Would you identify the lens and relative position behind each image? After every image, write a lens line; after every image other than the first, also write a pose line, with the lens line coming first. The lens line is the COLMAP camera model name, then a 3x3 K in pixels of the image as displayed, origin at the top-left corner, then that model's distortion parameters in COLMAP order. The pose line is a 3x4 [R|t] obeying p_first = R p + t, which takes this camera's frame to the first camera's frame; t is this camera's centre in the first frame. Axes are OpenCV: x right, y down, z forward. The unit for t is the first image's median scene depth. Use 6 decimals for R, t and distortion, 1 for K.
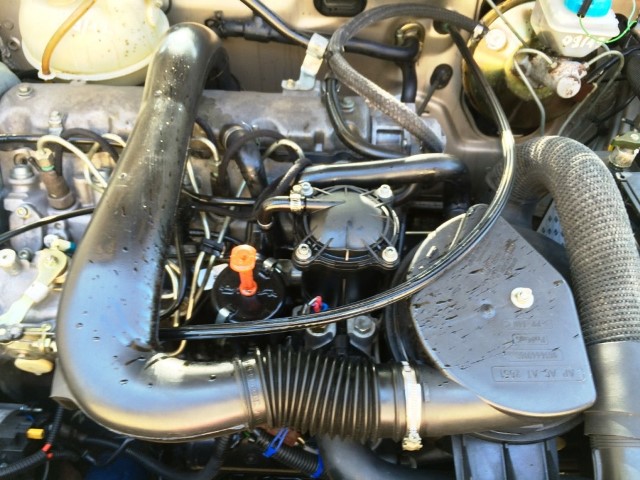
lens RADIAL K [[569.2, 0, 320.0], [0, 569.2, 240.0], [0, 0, 1]] dist [0.009703, -0.013480]
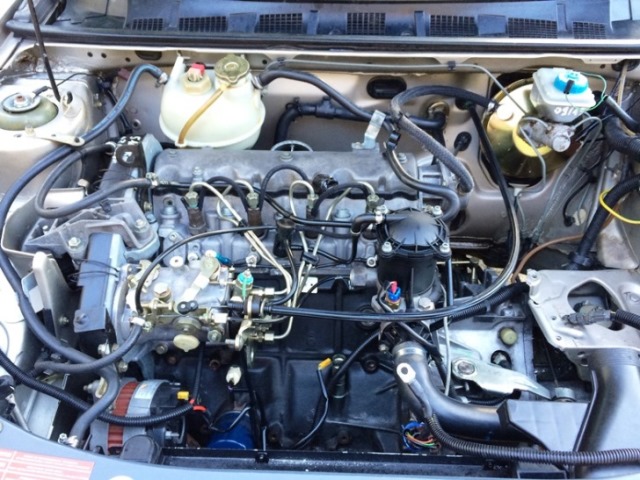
lens RADIAL K [[543.8, 0, 320.0], [0, 543.8, 240.0], [0, 0, 1]] dist [0.012964, 0.003742]
pose [[0.999418, -0.018025, -0.028976, -0.105873], [0.014216, 0.991843, -0.126668, 0.117014], [0.031022, 0.126183, 0.991522, -0.279157]]
